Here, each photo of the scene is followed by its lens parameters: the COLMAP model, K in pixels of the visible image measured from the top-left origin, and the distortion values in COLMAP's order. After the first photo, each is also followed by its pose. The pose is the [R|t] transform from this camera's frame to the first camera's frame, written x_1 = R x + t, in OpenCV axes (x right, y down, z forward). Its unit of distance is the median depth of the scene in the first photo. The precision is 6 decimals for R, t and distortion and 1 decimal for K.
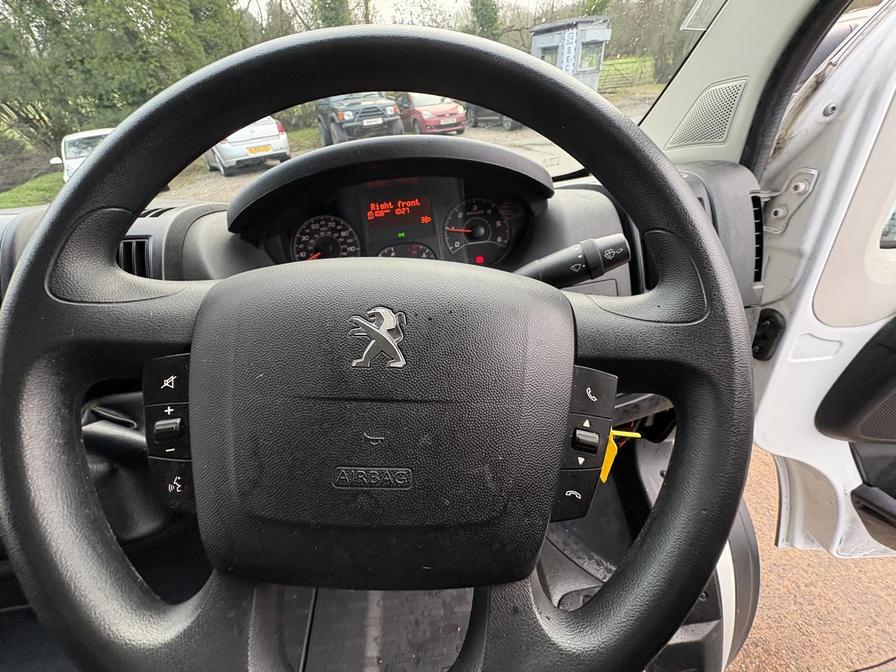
lens RADIAL K [[359.3, 0, 448.0], [0, 359.3, 336.0], [0, 0, 1]] dist [-0.002817, 0.000826]
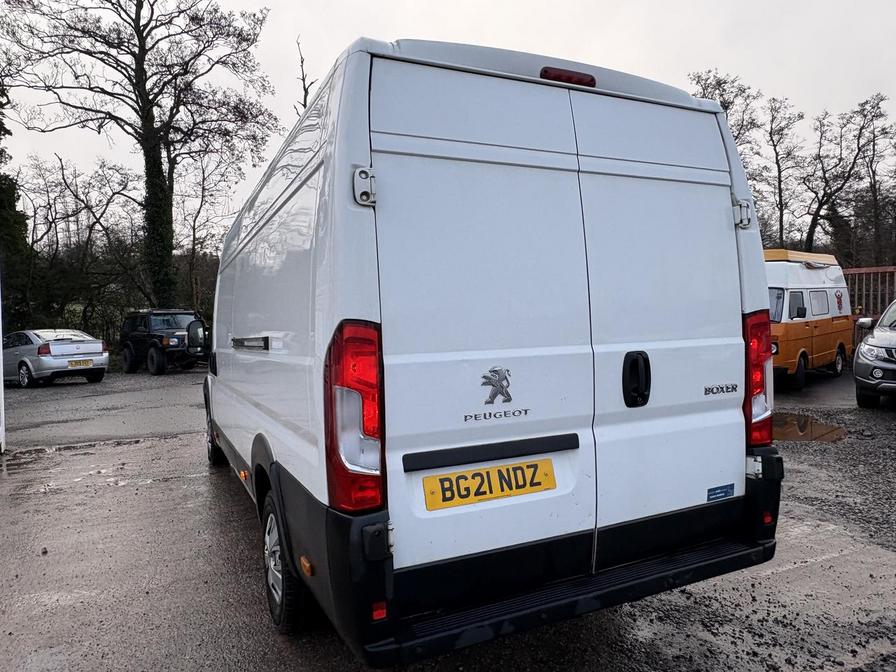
lens RADIAL K [[614.1, 0, 448.0], [0, 614.1, 336.0], [0, 0, 1]] dist [0.000306, 0.002787]
pose [[0.953608, 0.059221, 0.295170, -0.048604], [0.118903, 0.826658, -0.549999, 0.426561], [-0.276576, 0.559580, 0.781266, -0.591371]]
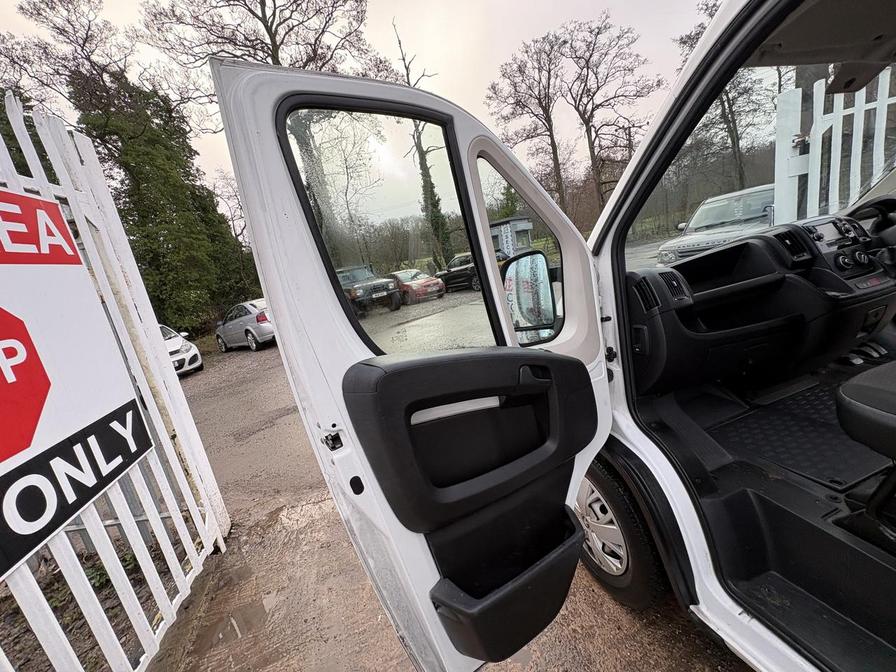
lens RADIAL K [[355.9, 0, 448.7], [0, 355.9, 335.4], [0, 0, 1]] dist [0.001619, 0.000115]
pose [[0.974708, -0.133252, 0.179409, -0.218932], [0.195968, 0.895524, -0.399540, 0.059350], [-0.107425, 0.424594, 0.898988, -0.058798]]
